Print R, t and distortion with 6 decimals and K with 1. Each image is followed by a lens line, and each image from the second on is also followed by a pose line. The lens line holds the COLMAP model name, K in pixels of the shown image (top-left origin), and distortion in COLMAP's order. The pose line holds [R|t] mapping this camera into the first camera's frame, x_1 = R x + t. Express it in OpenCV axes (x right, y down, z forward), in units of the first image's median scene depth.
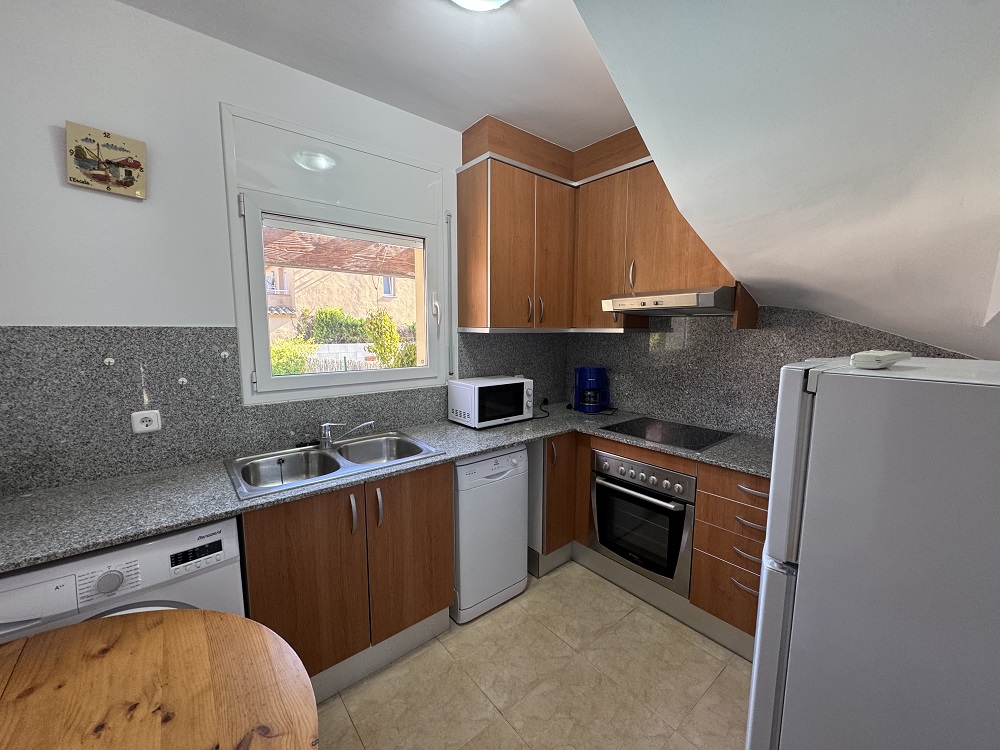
lens RADIAL K [[397.7, 0, 499.9], [0, 397.7, 373.3], [0, 0, 1]] dist [-0.001670, -0.000382]
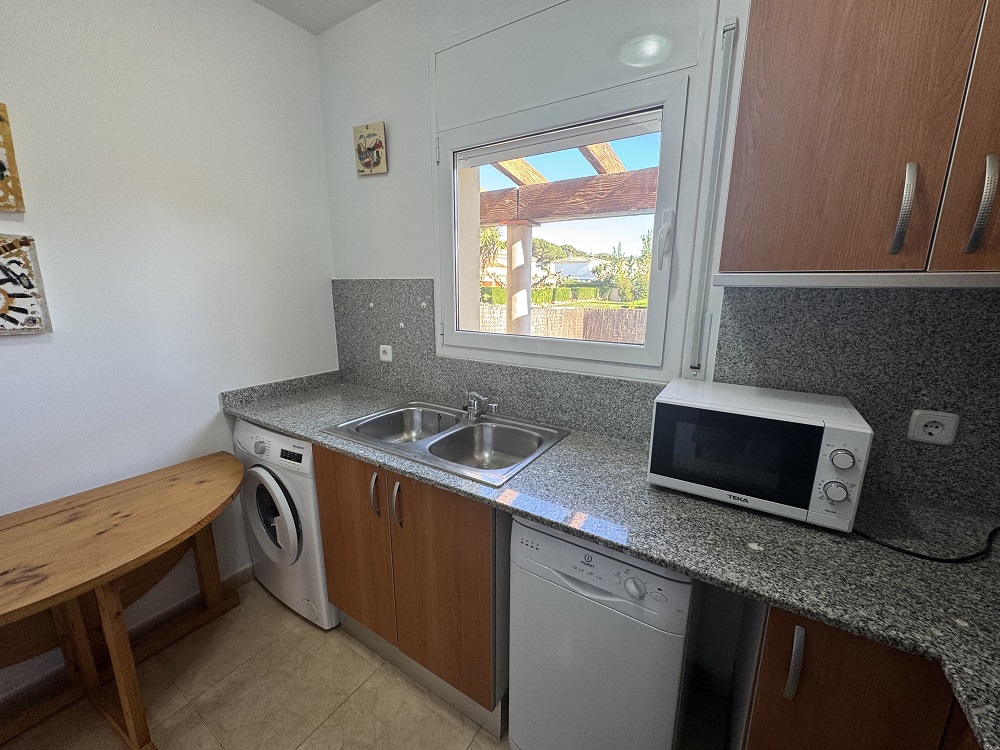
lens RADIAL K [[397.7, 0, 499.9], [0, 397.7, 373.3], [0, 0, 1]] dist [-0.001670, -0.000382]
pose [[0.305991, 0.200103, -0.930767, 0.417771], [-0.113199, 0.978373, 0.173124, -0.076527], [0.945281, 0.052387, 0.322025, 0.864592]]
